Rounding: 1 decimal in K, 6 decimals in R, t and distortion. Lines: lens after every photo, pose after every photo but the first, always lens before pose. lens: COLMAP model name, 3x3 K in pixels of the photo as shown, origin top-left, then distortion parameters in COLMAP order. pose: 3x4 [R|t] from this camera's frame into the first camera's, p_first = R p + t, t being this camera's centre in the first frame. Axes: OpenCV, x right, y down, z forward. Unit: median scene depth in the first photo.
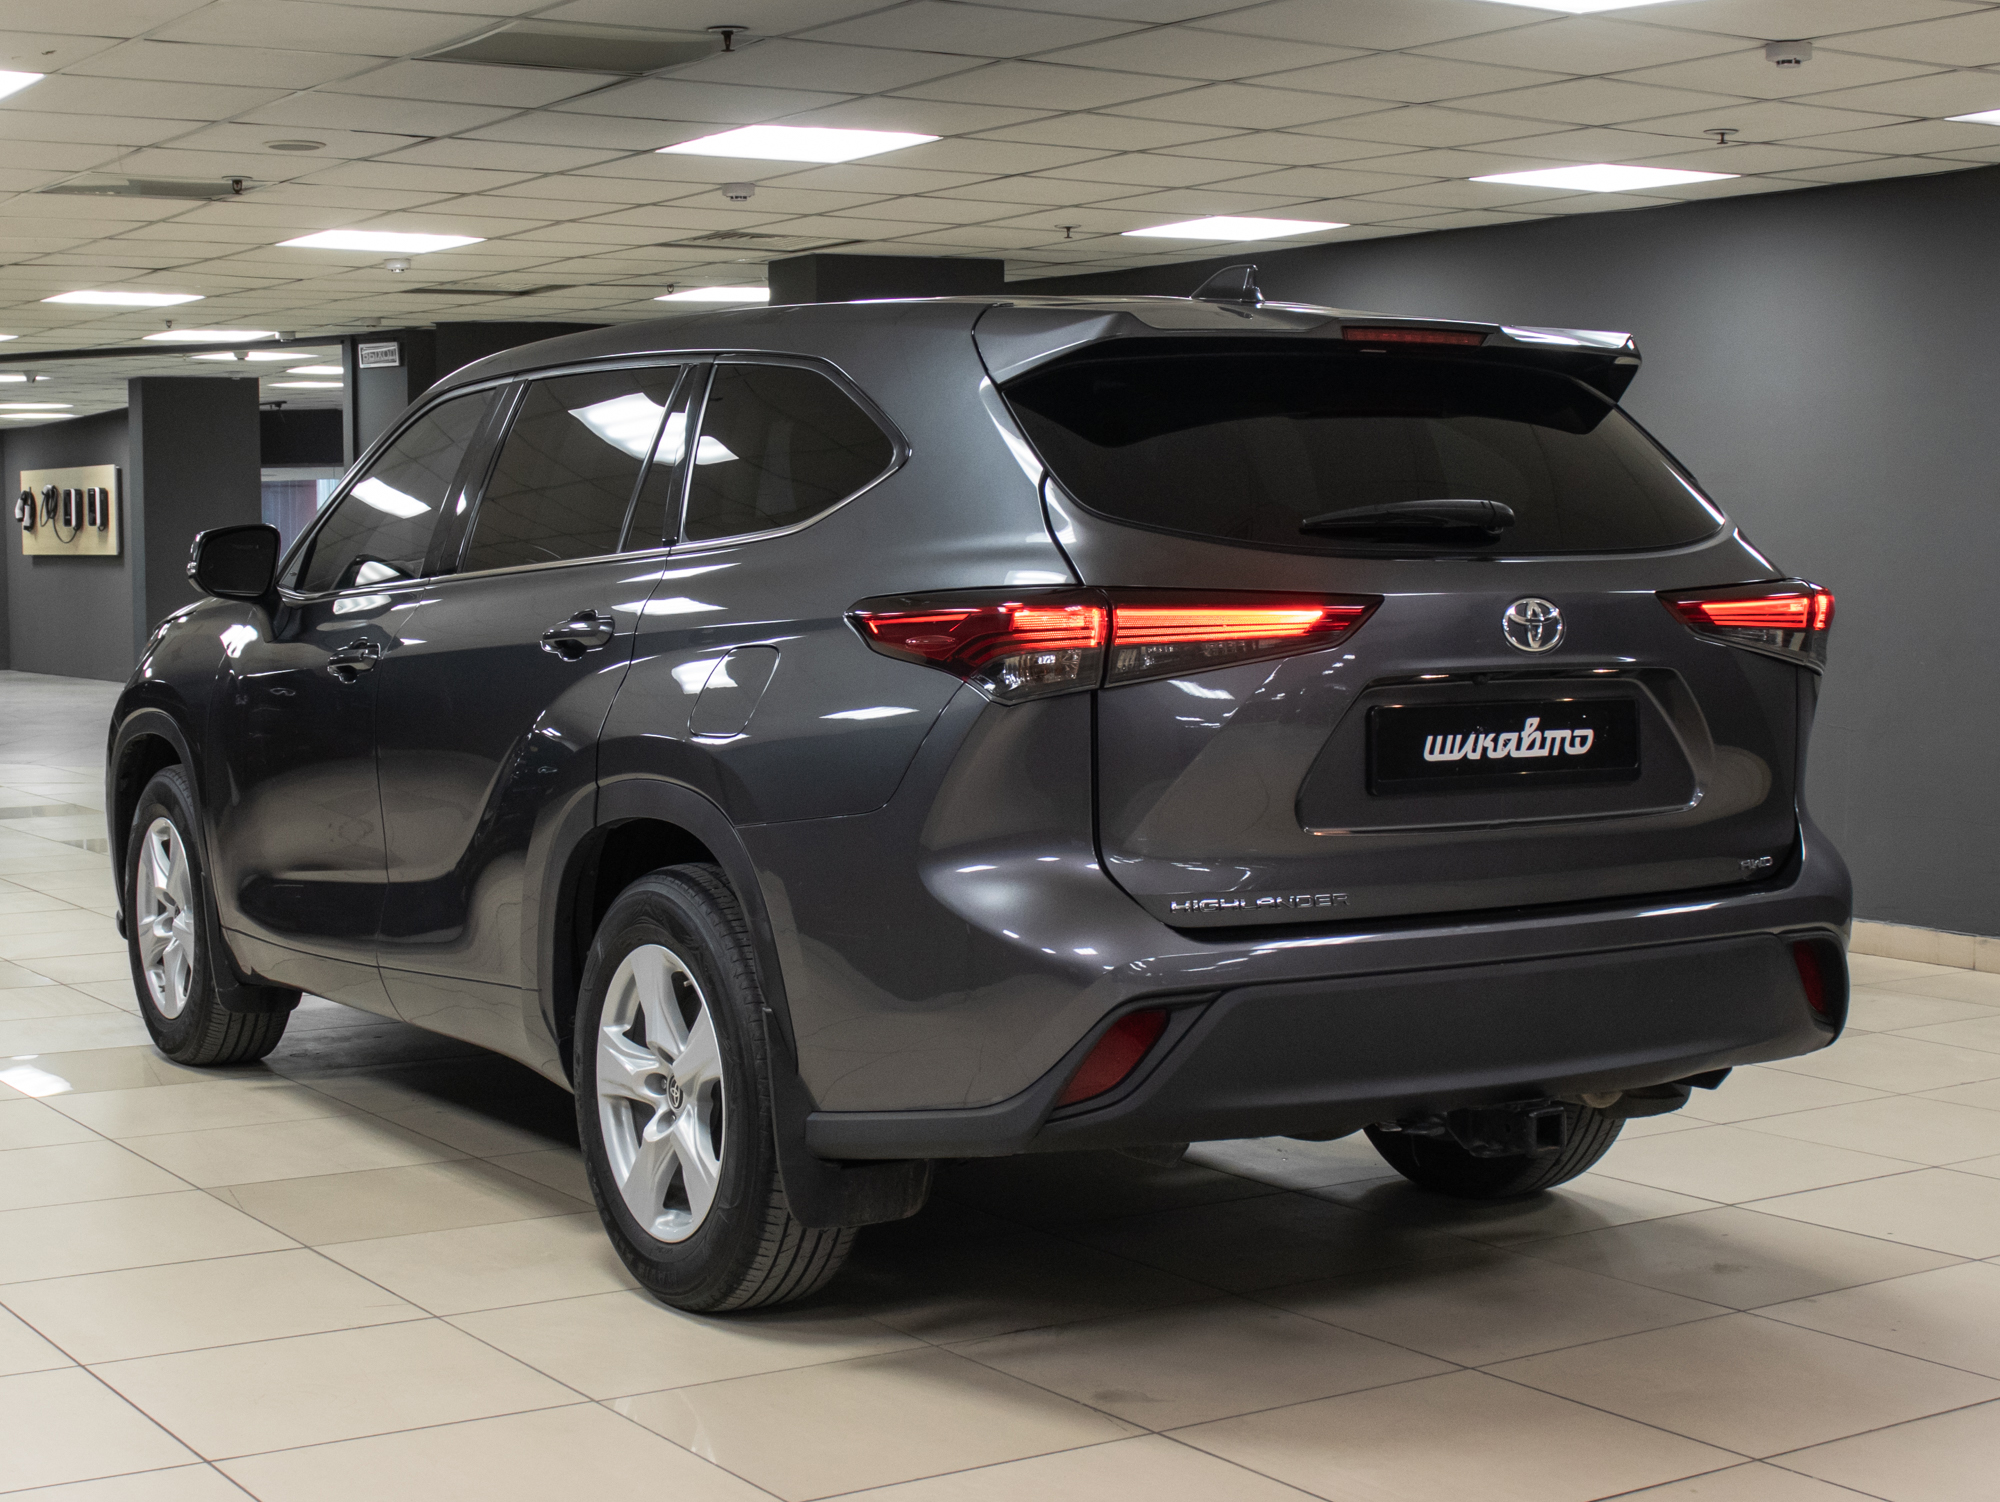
lens RADIAL K [[3354.9, 0, 1000.6], [0, 3354.9, 759.0], [0, 0, 1]] dist [-0.109109, 0.000000]
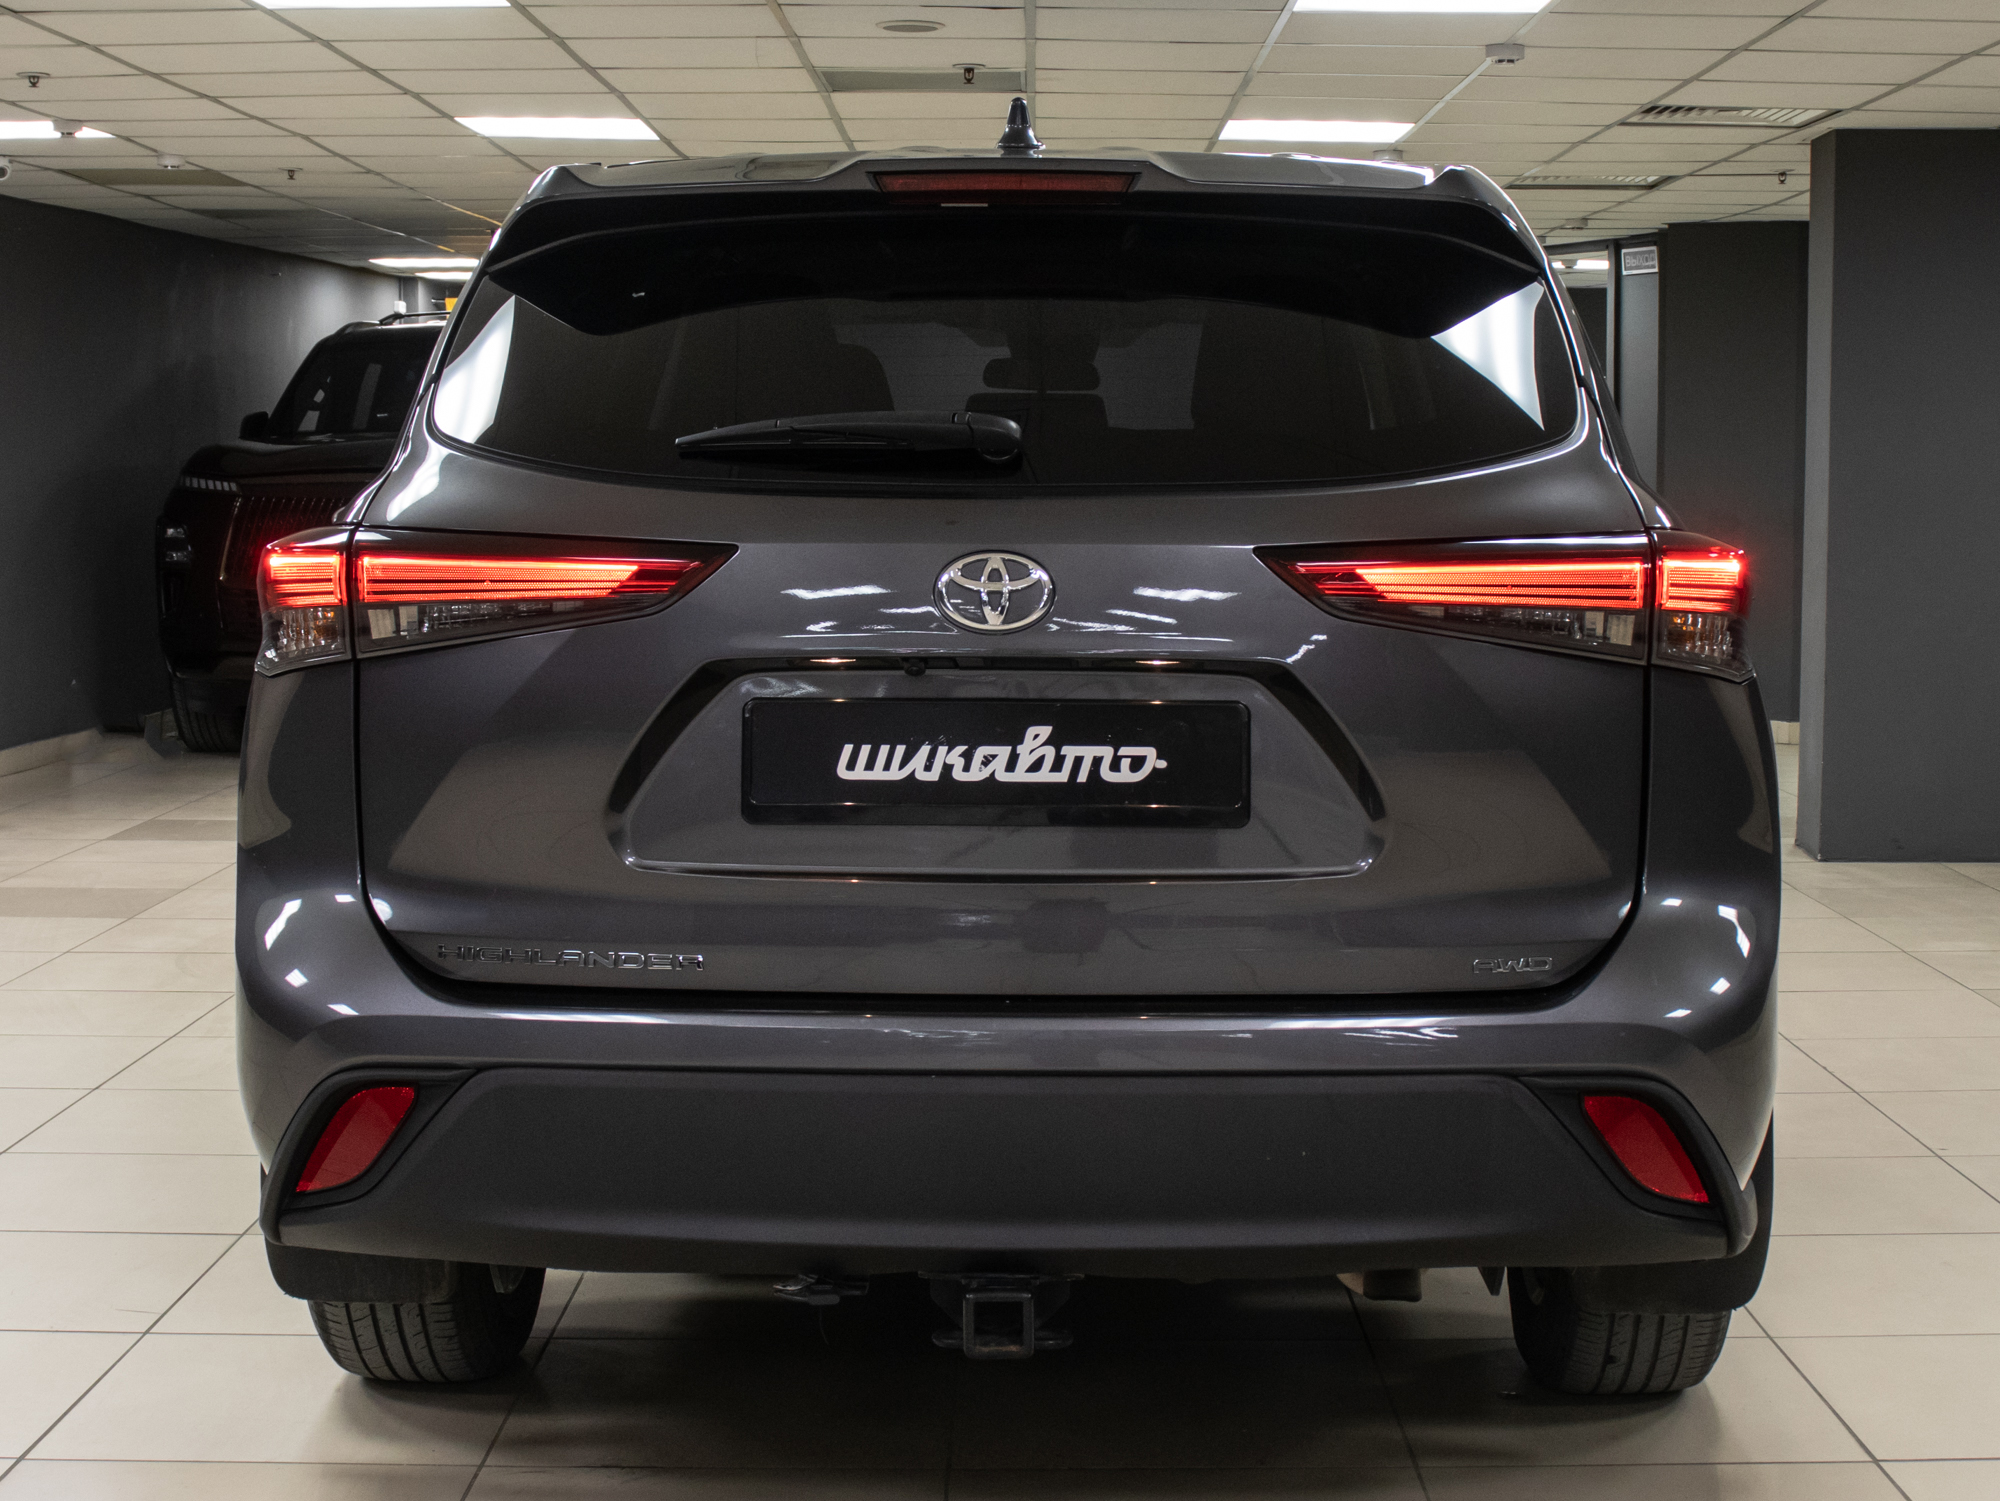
lens RADIAL K [[3354.9, 0, 996.9], [0, 3354.9, 741.5], [0, 0, 1]] dist [-0.109109, 0.000000]
pose [[0.824797, 0.054638, -0.562782, 0.546648], [-0.044506, 0.998506, 0.031712, -0.030982], [0.563674, -0.001109, 0.825996, 0.425192]]
